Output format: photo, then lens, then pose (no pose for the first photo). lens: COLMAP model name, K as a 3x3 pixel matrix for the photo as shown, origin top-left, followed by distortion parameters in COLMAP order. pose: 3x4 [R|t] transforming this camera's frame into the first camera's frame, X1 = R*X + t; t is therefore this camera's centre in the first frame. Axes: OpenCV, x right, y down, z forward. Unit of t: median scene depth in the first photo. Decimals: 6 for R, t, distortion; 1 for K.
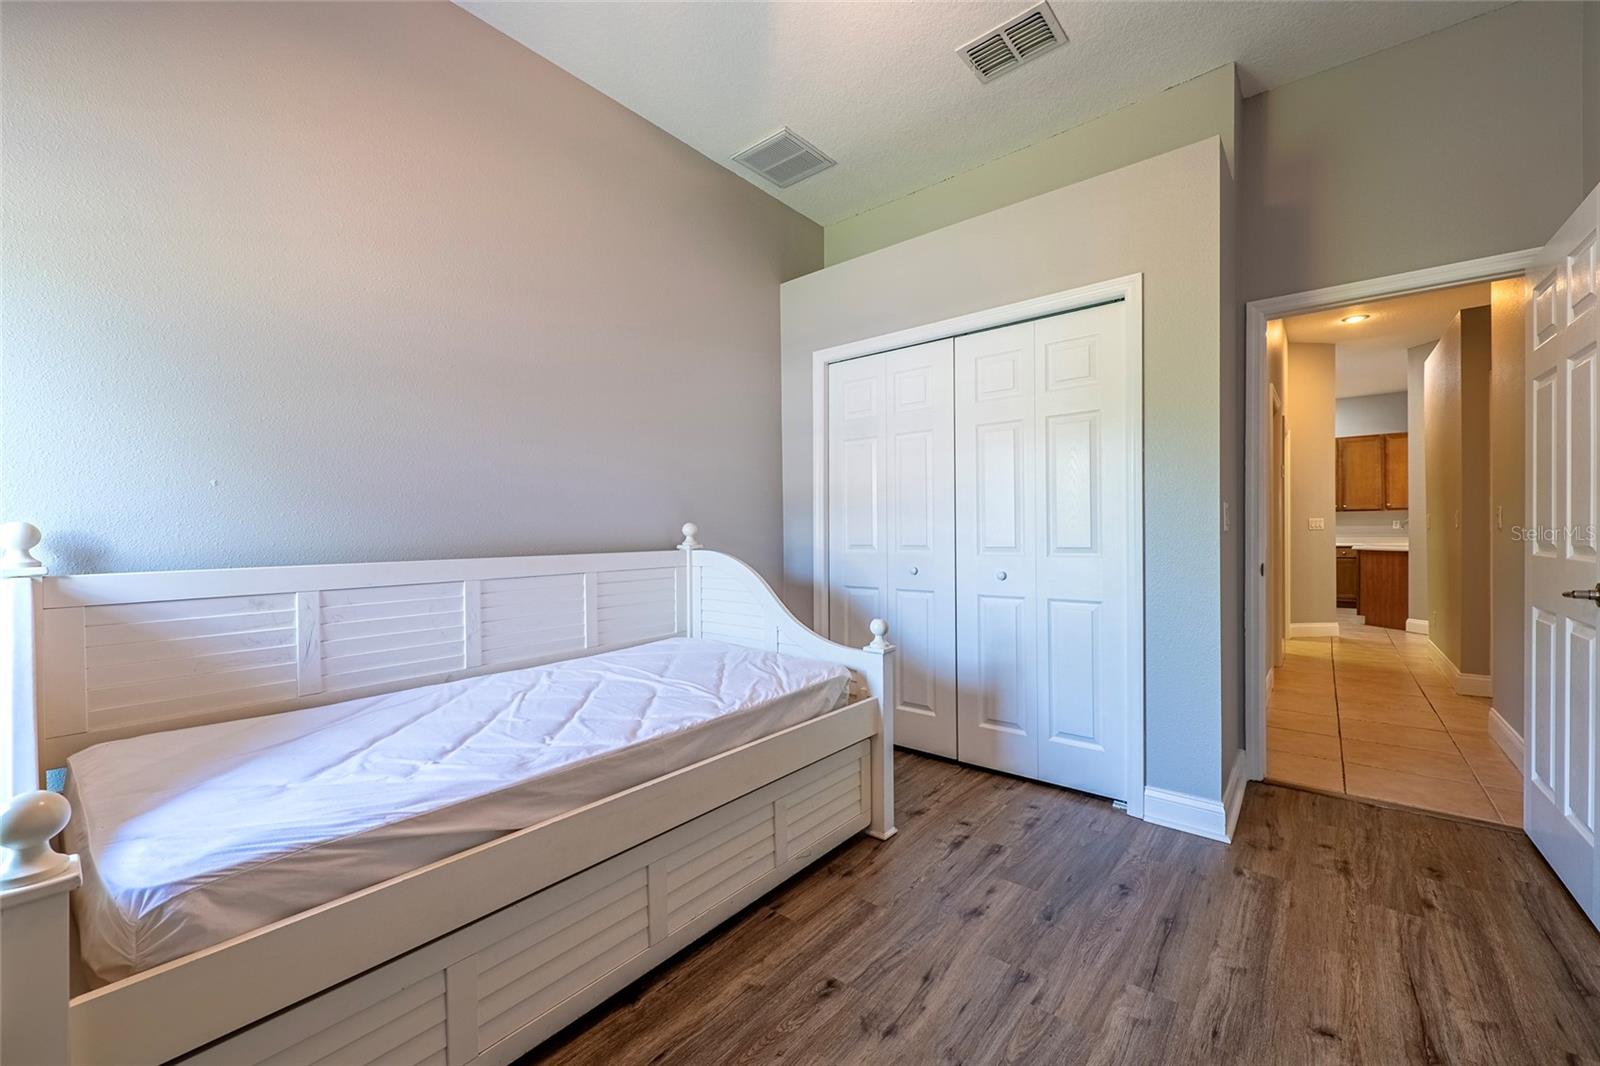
lens RADIAL K [[634.1, 0, 800.8], [0, 634.1, 535.9], [0, 0, 1]] dist [0.002292, -0.000291]
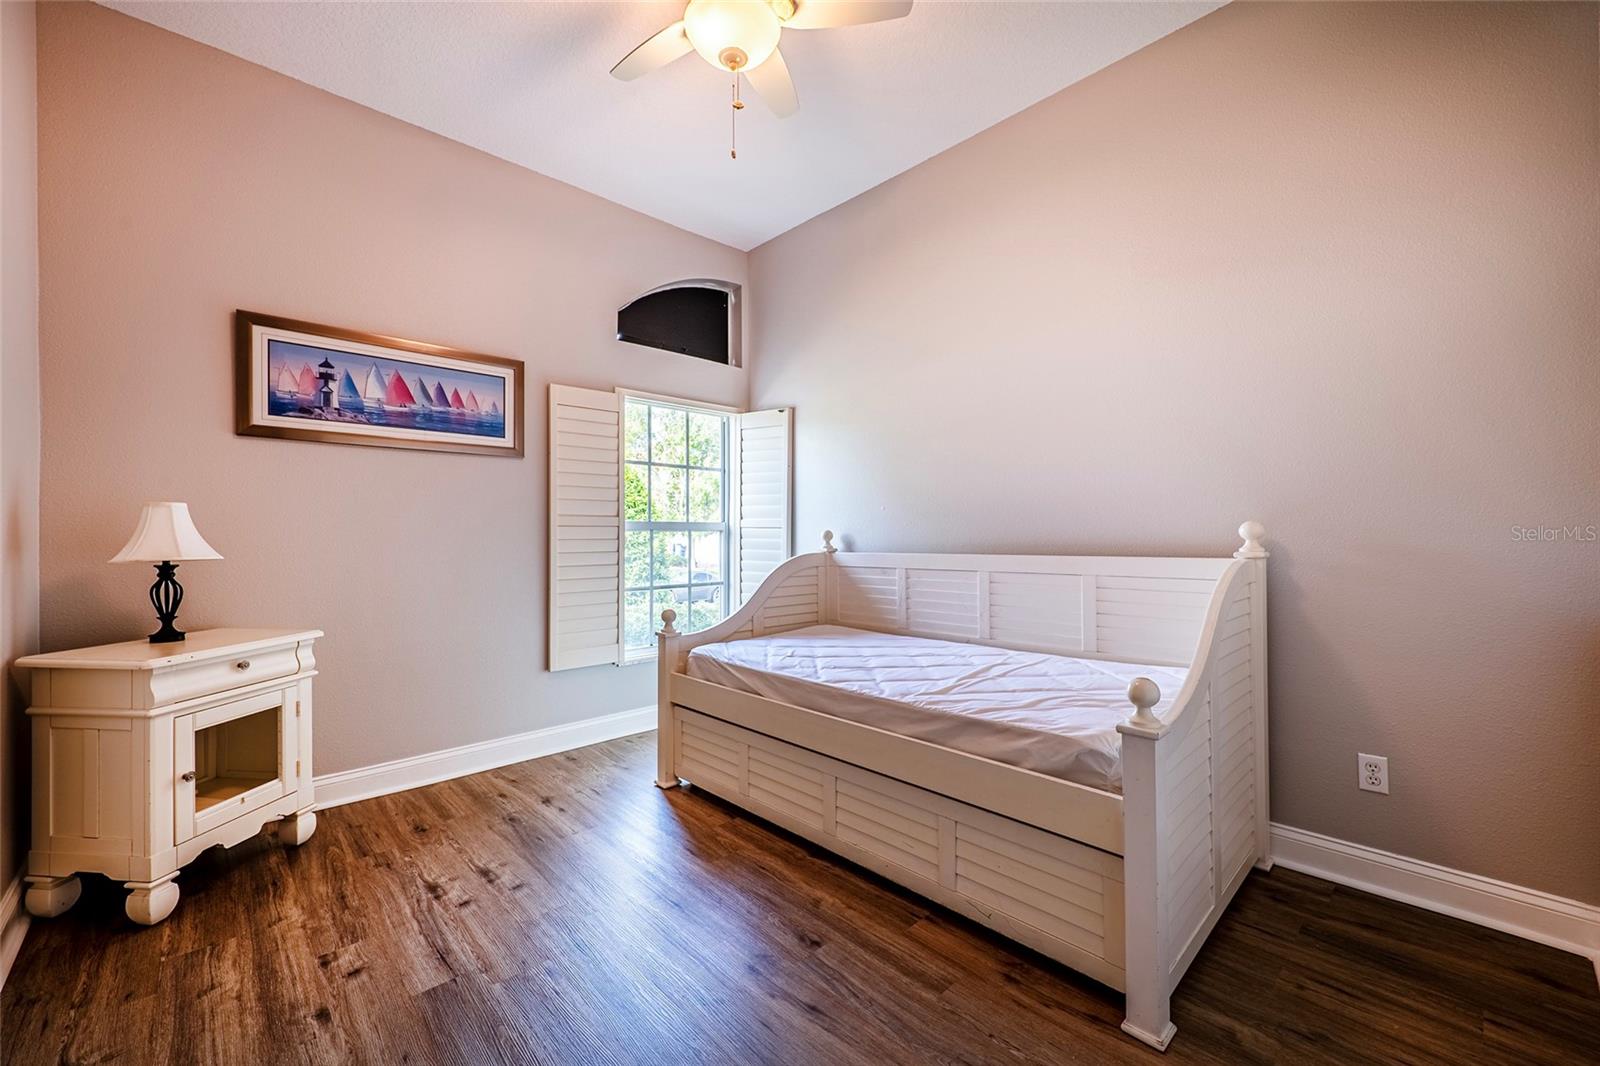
lens RADIAL K [[637.6, 0, 801.8], [0, 637.6, 534.7], [0, 0, 1]] dist [-0.000254, -0.000639]
pose [[-0.121734, 0.008779, -0.992524, 0.989846], [0.000607, 0.999961, 0.008771, -0.019652], [0.992563, 0.000465, -0.121735, 0.951822]]
